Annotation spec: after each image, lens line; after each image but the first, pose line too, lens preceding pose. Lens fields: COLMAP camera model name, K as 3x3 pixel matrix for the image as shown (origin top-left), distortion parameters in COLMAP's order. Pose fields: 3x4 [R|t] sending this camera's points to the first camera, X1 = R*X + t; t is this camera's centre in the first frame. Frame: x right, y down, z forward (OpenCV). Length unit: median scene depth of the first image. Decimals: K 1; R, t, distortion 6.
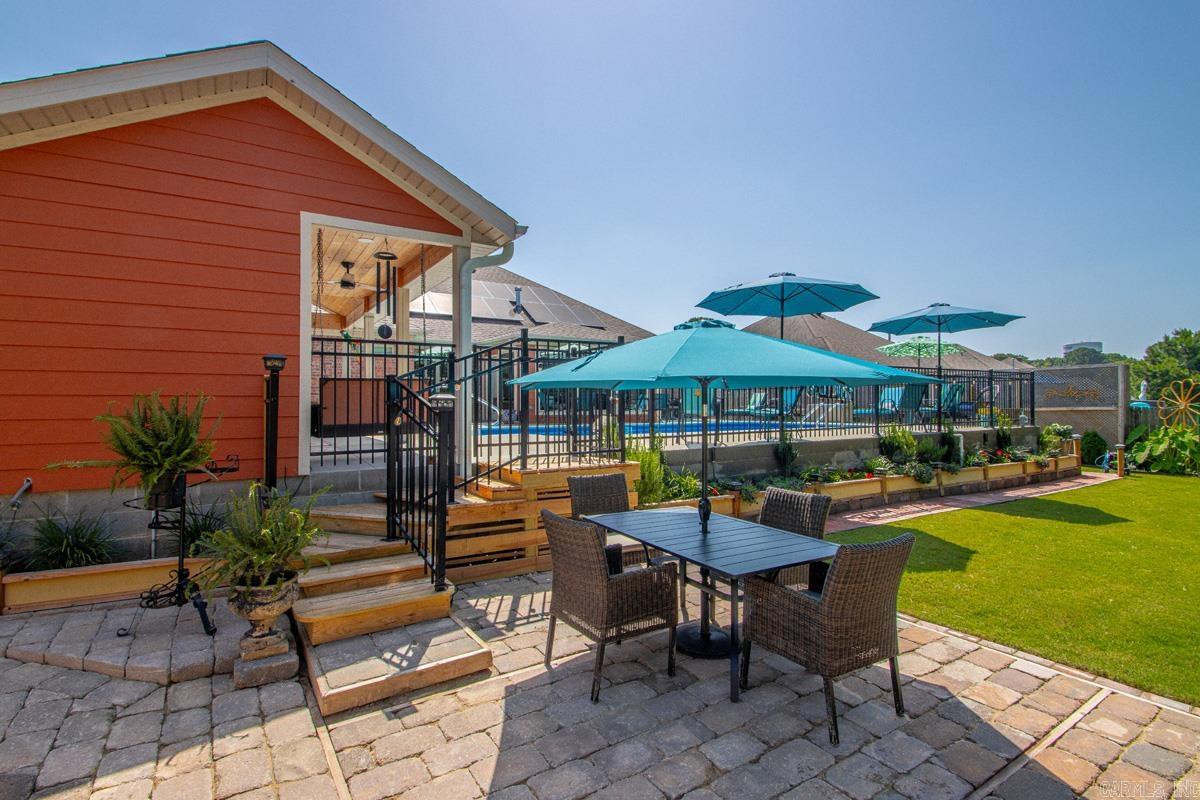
lens RADIAL K [[561.2, 0, 582.4], [0, 561.2, 402.9], [0, 0, 1]] dist [0.018595, -0.016206]
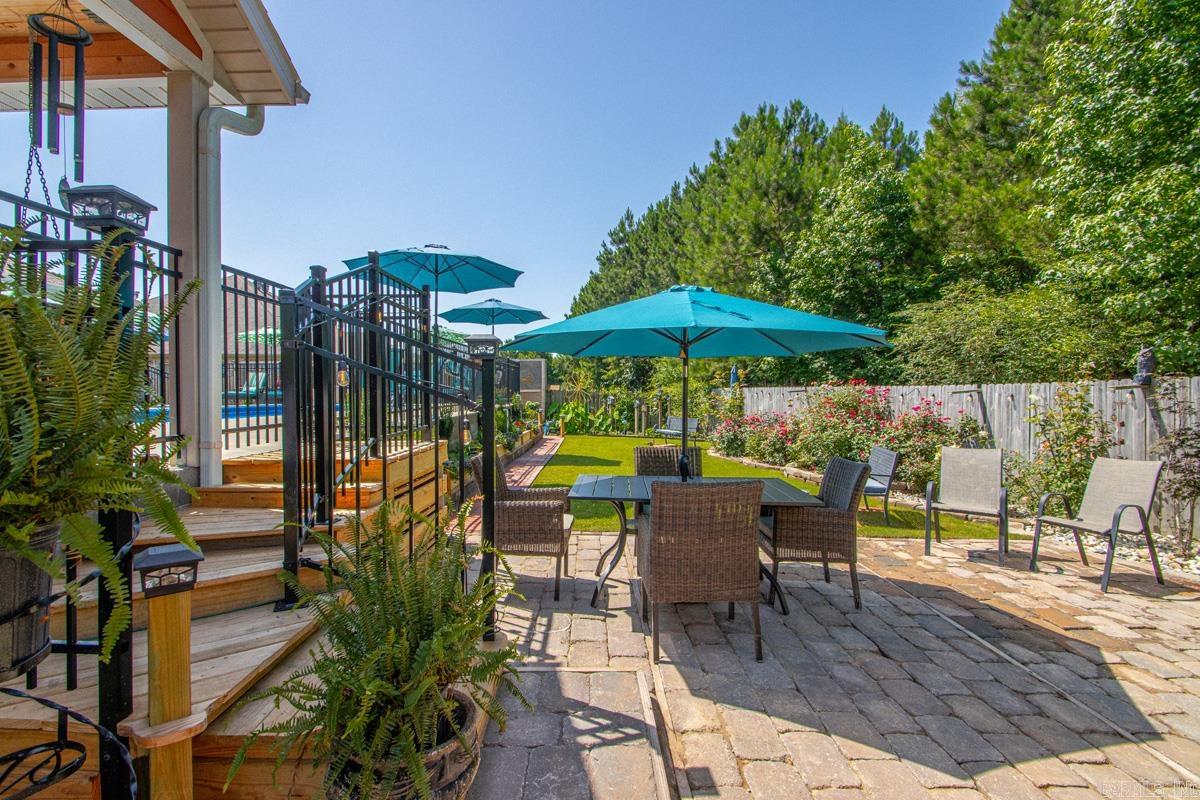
lens RADIAL K [[561.2, 0, 597.8], [0, 561.2, 398.6], [0, 0, 1]] dist [0.018595, -0.016206]
pose [[0.537717, -0.012398, 0.843034, -0.703101], [0.003393, 0.999916, 0.012541, 0.052138], [-0.843119, -0.003883, 0.537714, 0.537694]]
